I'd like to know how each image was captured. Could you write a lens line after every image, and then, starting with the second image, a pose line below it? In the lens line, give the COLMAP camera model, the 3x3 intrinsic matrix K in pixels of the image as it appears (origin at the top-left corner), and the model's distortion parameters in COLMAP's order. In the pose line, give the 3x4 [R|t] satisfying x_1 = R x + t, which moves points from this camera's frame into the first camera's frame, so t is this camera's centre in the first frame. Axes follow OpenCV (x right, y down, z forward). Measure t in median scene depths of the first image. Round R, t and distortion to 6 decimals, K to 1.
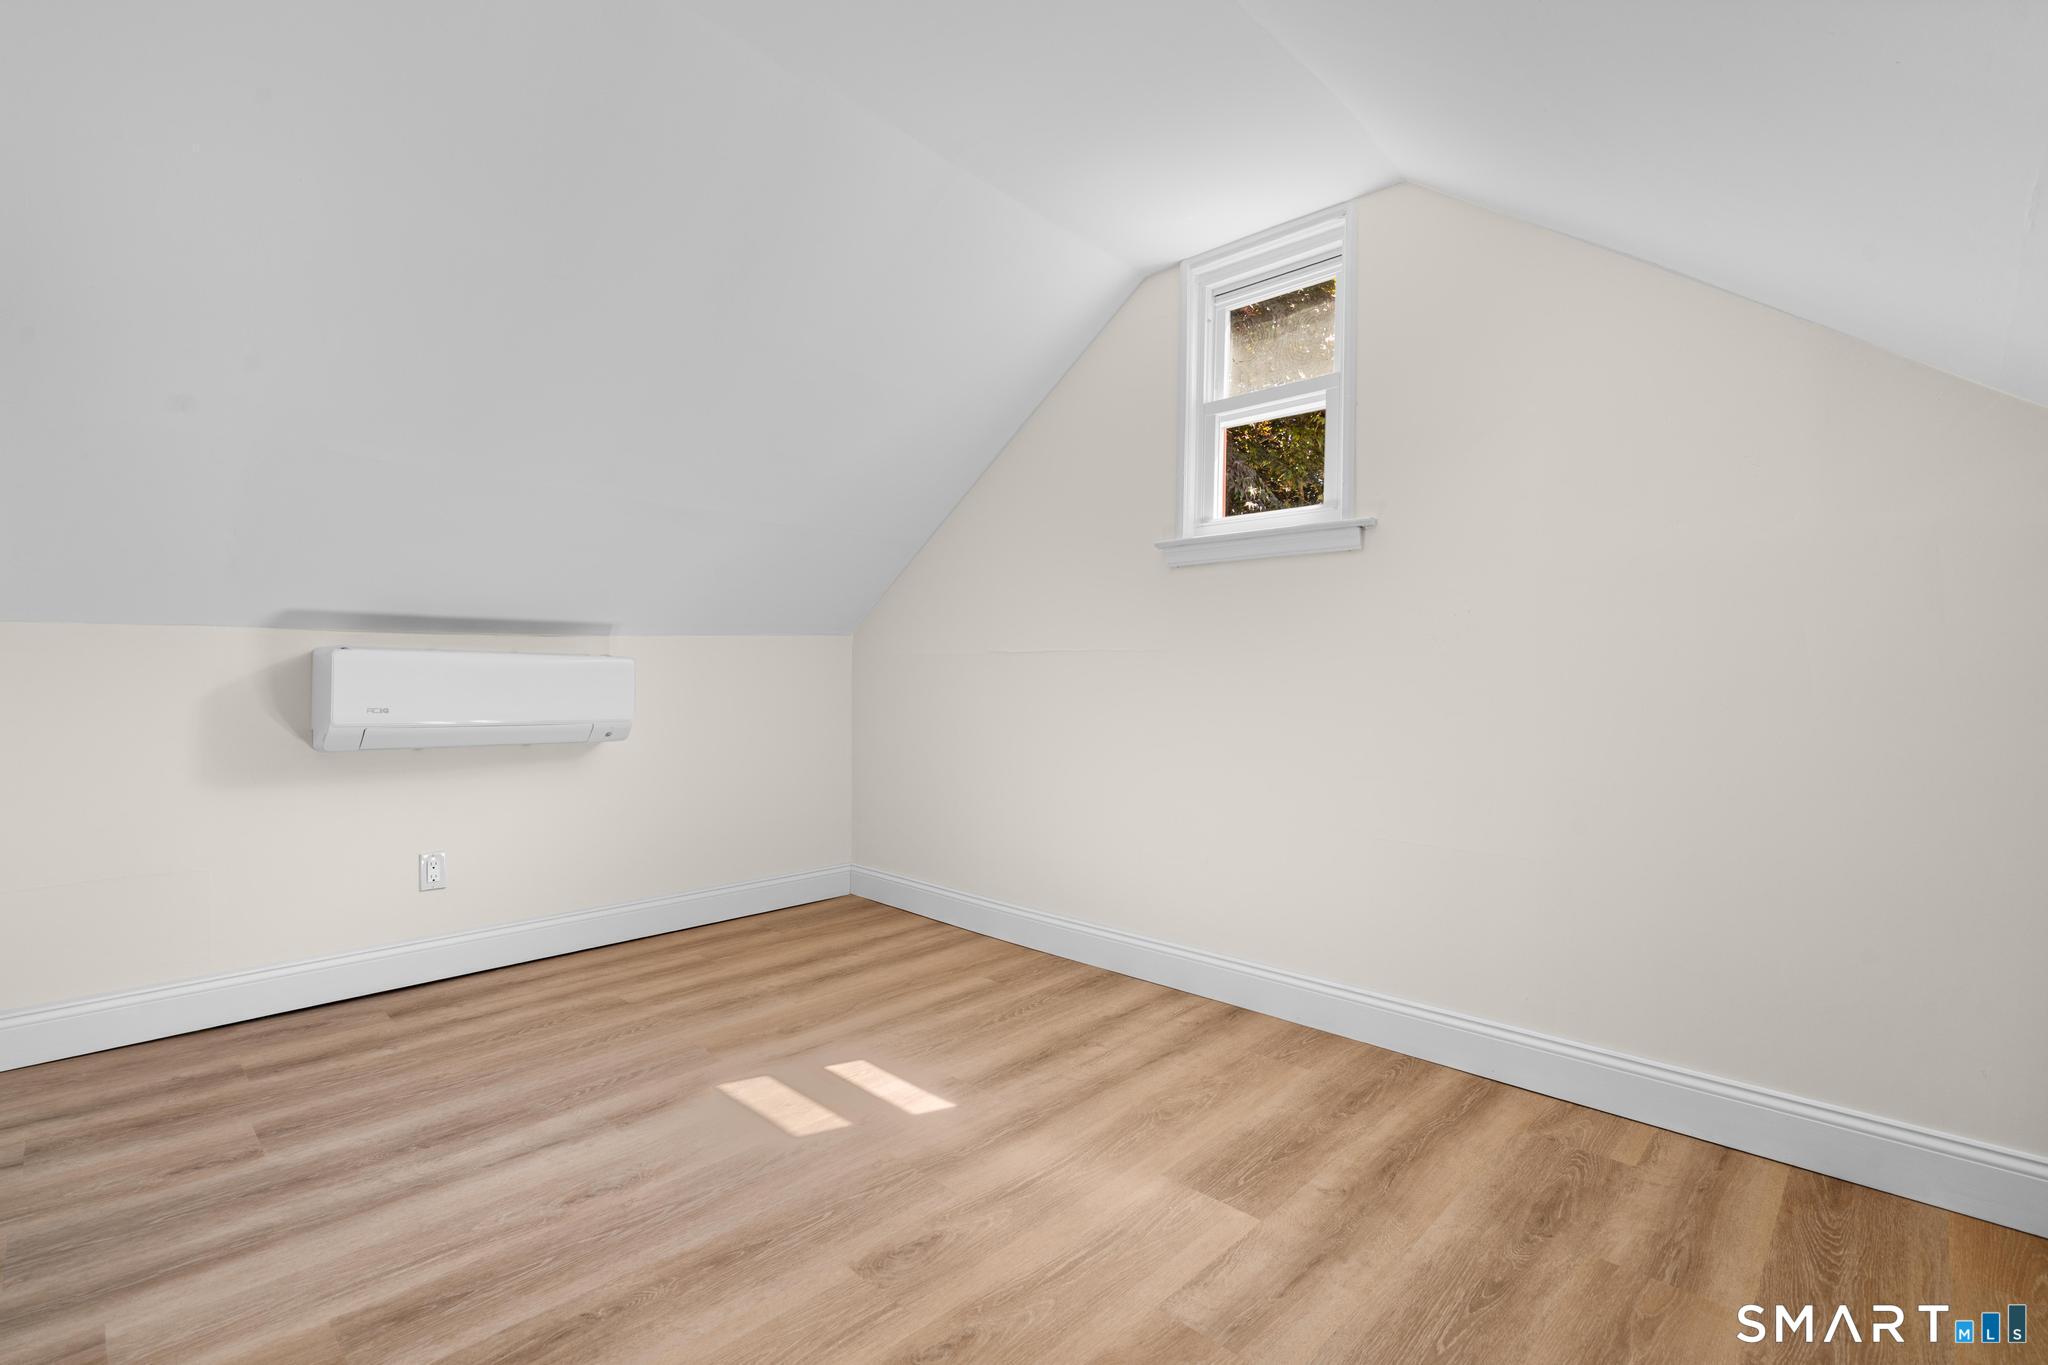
lens RADIAL K [[928.9, 0, 1035.2], [0, 928.9, 677.7], [0, 0, 1]] dist [-0.001209, -0.000100]
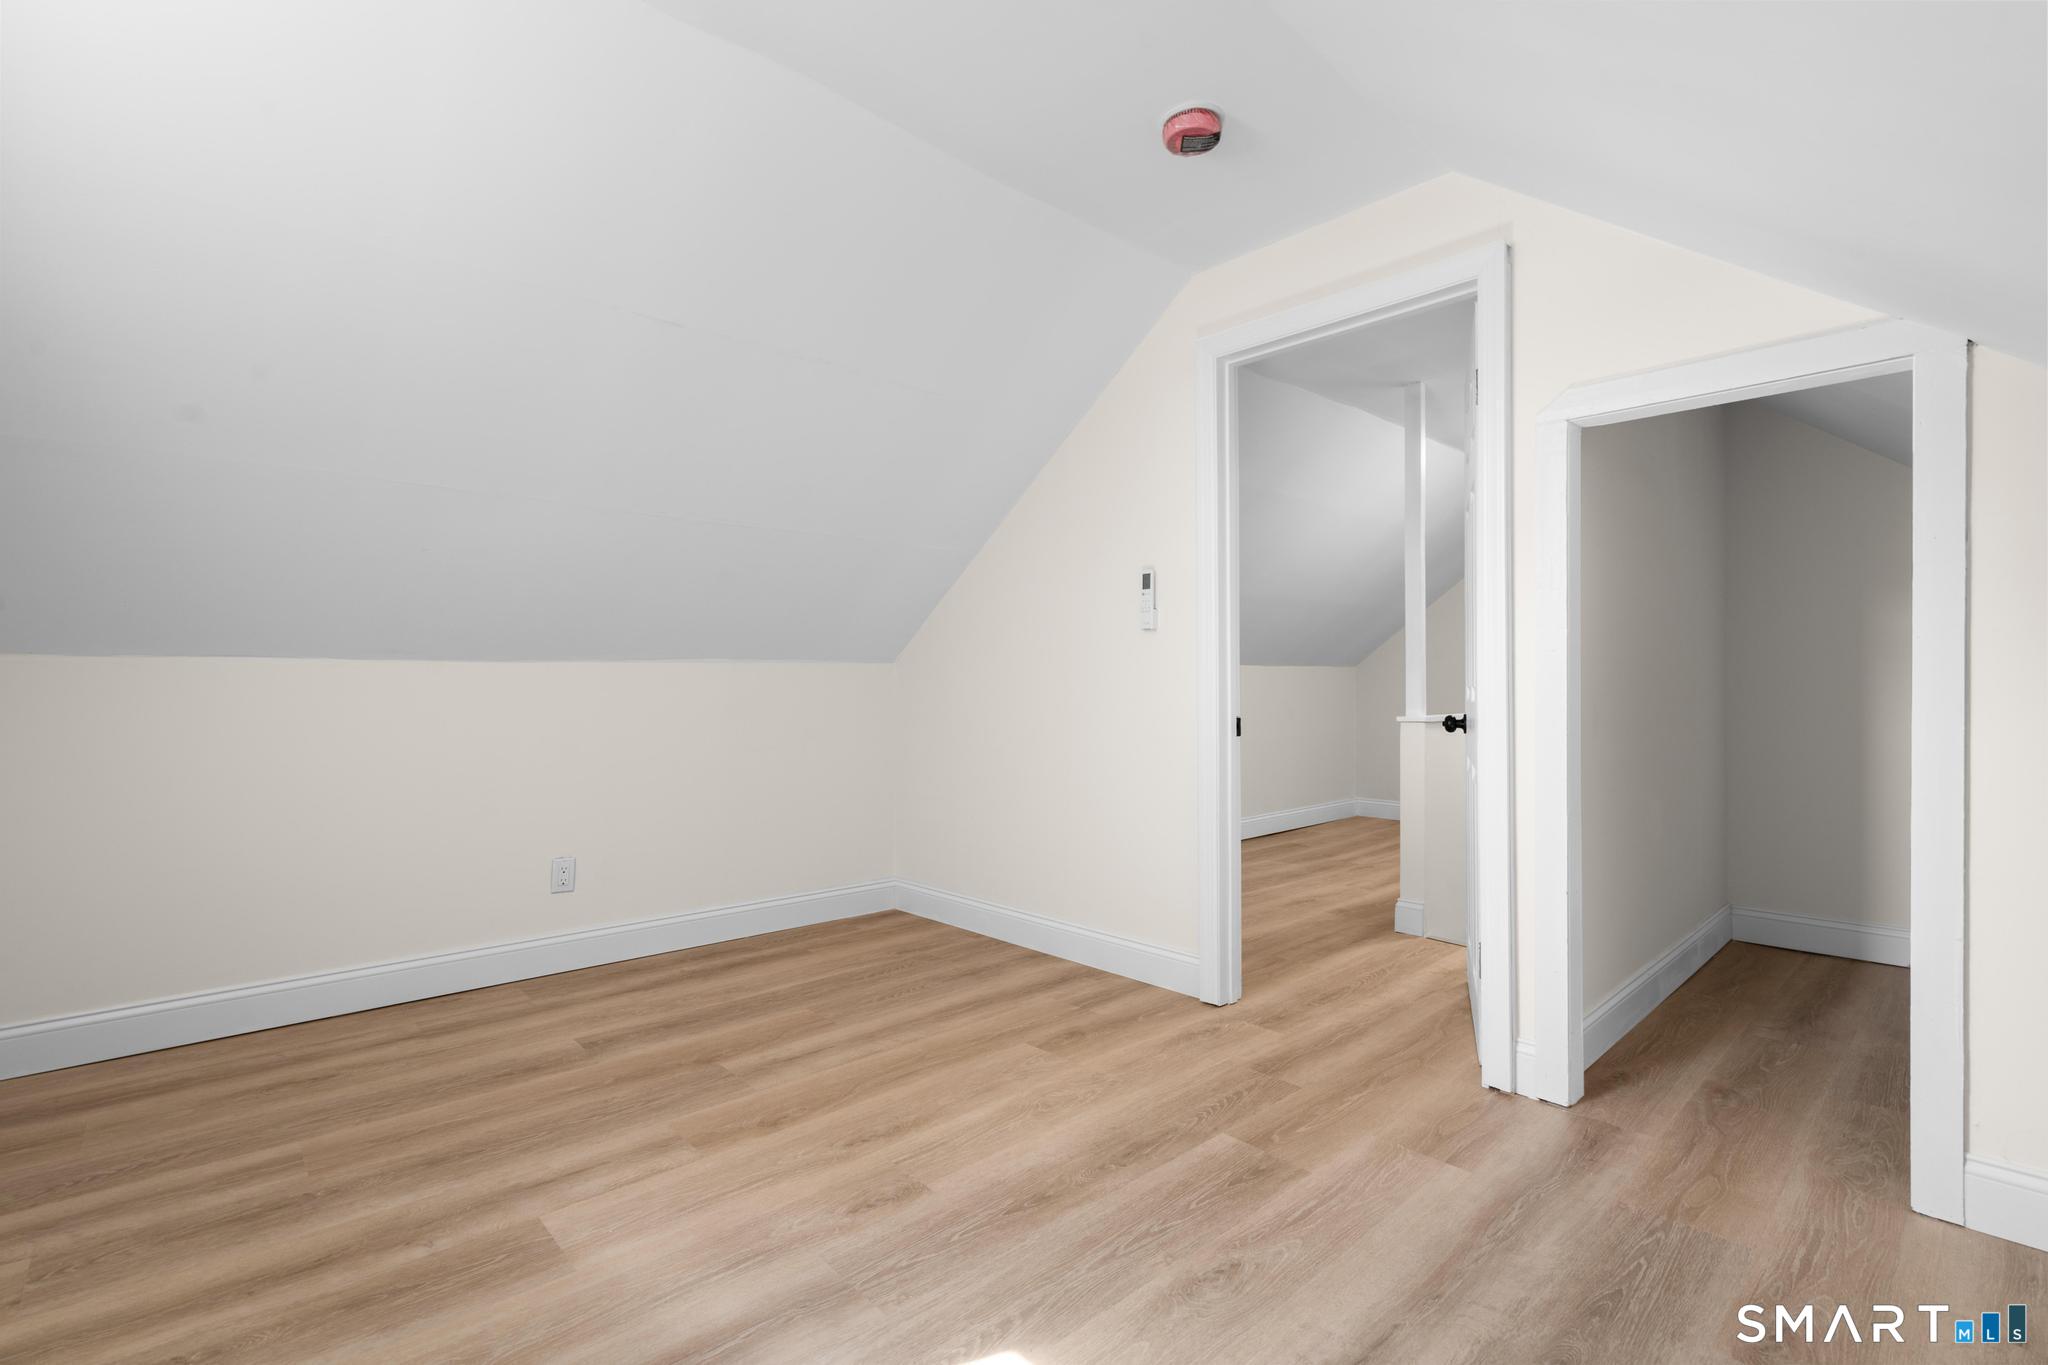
lens RADIAL K [[928.9, 0, 1035.2], [0, 928.9, 677.7], [0, 0, 1]] dist [-0.001209, -0.000100]
pose [[-0.998310, -0.005327, 0.057876, -0.379777], [-0.006520, 0.999770, -0.020452, 0.000045], [-0.057754, -0.020795, -0.998114, 2.091703]]
